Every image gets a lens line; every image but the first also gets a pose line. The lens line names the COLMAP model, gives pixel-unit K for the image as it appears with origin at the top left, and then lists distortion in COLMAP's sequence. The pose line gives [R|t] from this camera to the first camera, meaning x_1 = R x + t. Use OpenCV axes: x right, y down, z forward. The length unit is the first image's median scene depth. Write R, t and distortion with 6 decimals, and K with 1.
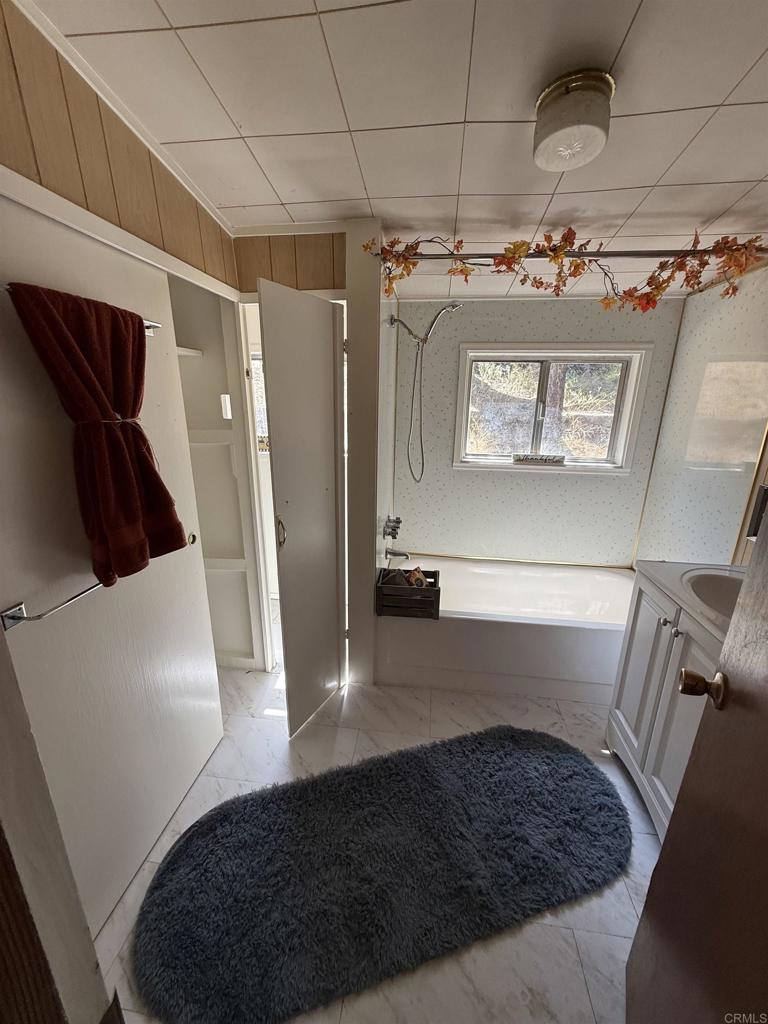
lens RADIAL K [[404.7, 0, 384.7], [0, 404.7, 514.5], [0, 0, 1]] dist [-0.001423, -0.000195]
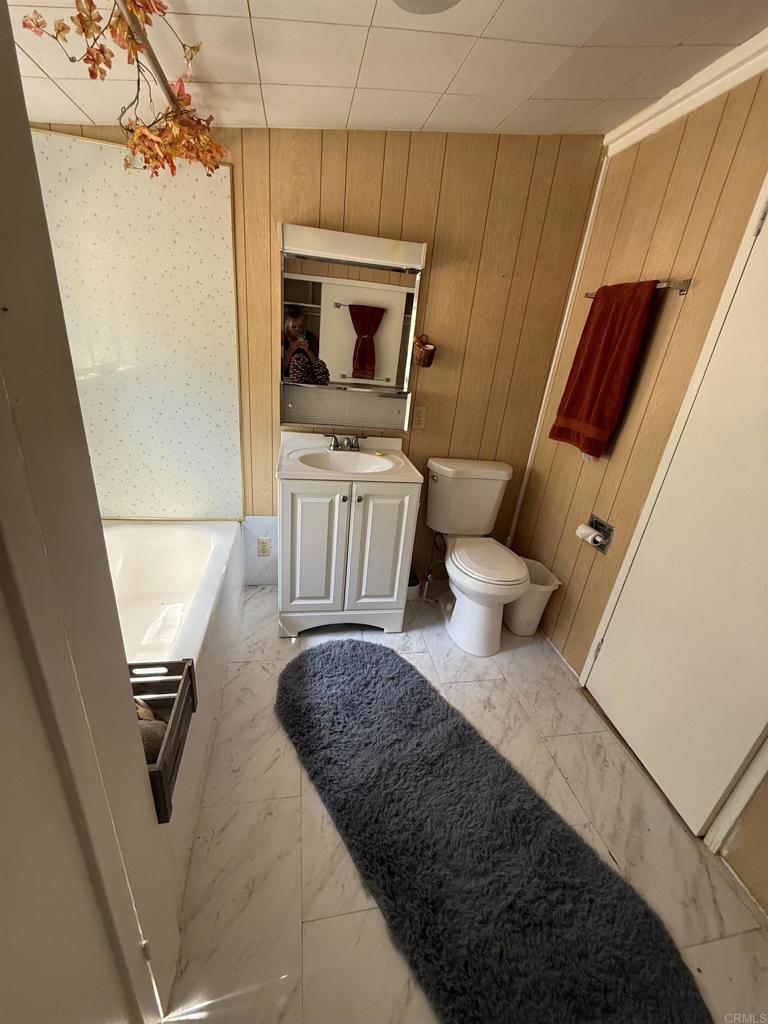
lens RADIAL K [[404.7, 0, 382.6], [0, 404.7, 511.9], [0, 0, 1]] dist [-0.001423, -0.000195]
pose [[-0.309316, -0.399478, 0.862984, -0.392600], [0.171126, 0.869291, 0.463734, -0.225209], [-0.935435, 0.291119, -0.200524, 0.950605]]
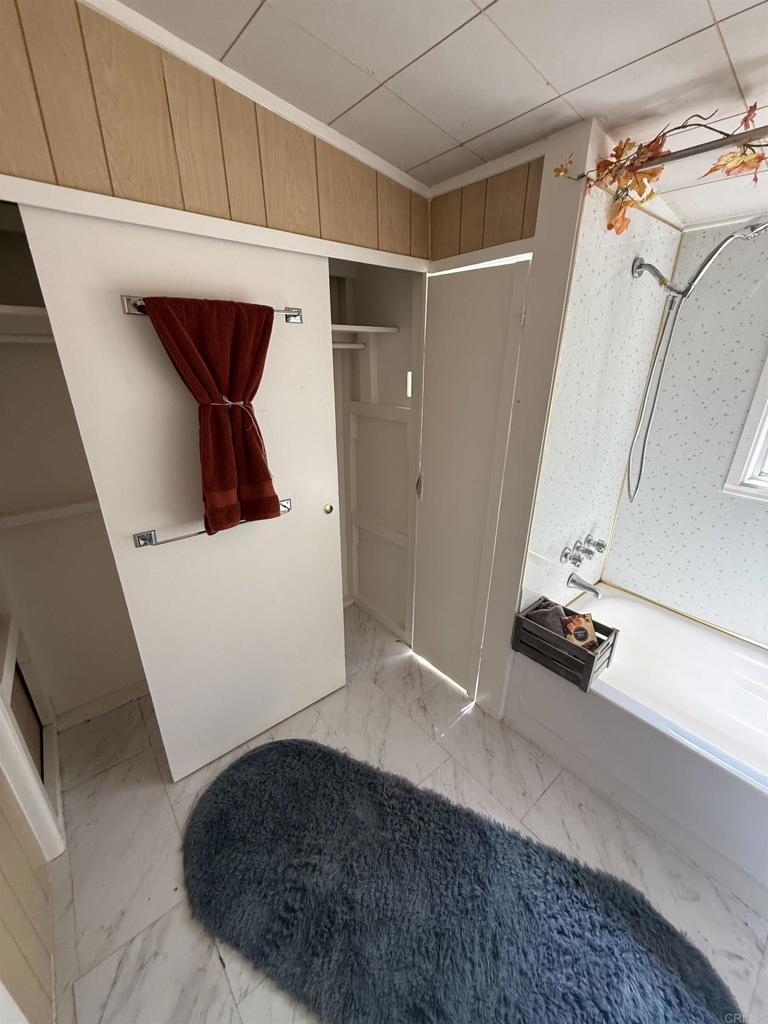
lens RADIAL K [[404.7, 0, 383.5], [0, 404.7, 511.9], [0, 0, 1]] dist [-0.001423, -0.000195]
pose [[0.727622, 0.246605, -0.640119, 0.302785], [-0.193818, 0.969032, 0.153007, -0.116992], [0.658028, 0.012735, 0.752885, 0.246017]]
